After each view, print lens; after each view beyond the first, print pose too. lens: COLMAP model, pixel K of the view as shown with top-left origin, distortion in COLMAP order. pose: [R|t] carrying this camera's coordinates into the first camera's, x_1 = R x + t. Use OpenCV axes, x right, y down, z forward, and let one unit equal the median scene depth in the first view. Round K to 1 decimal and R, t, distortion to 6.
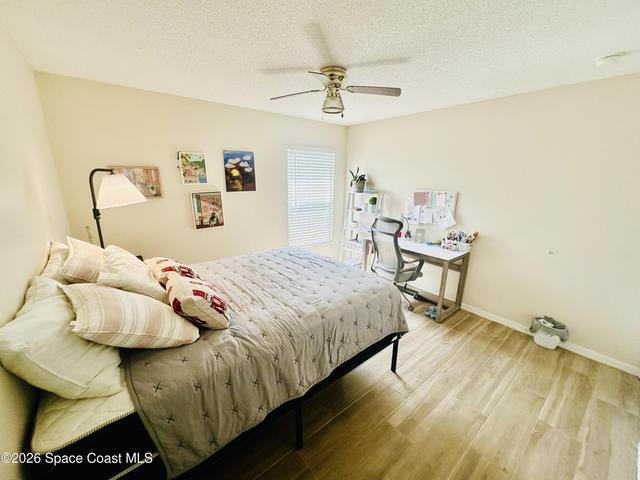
lens RADIAL K [[255.1, 0, 321.8], [0, 255.1, 239.1], [0, 0, 1]] dist [-0.006944, 0.000046]
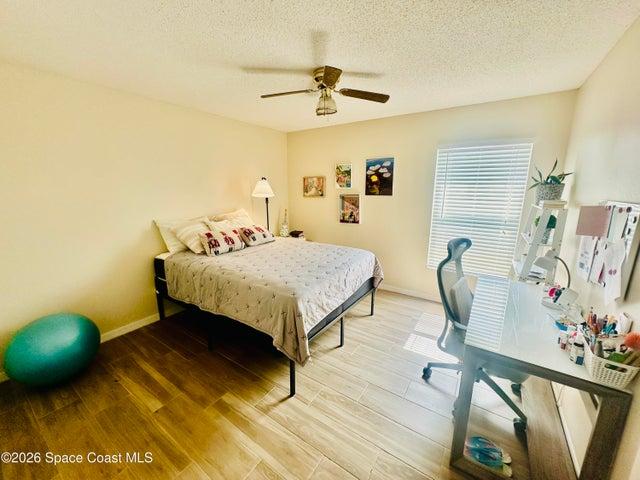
lens RADIAL K [[255.1, 0, 322.5], [0, 255.1, 240.6], [0, 0, 1]] dist [-0.006944, 0.000046]
pose [[0.291971, 0.185926, -0.938181, 0.716716], [-0.226113, 0.966535, 0.121177, -0.086055], [0.929315, 0.176755, 0.324240, 0.498726]]
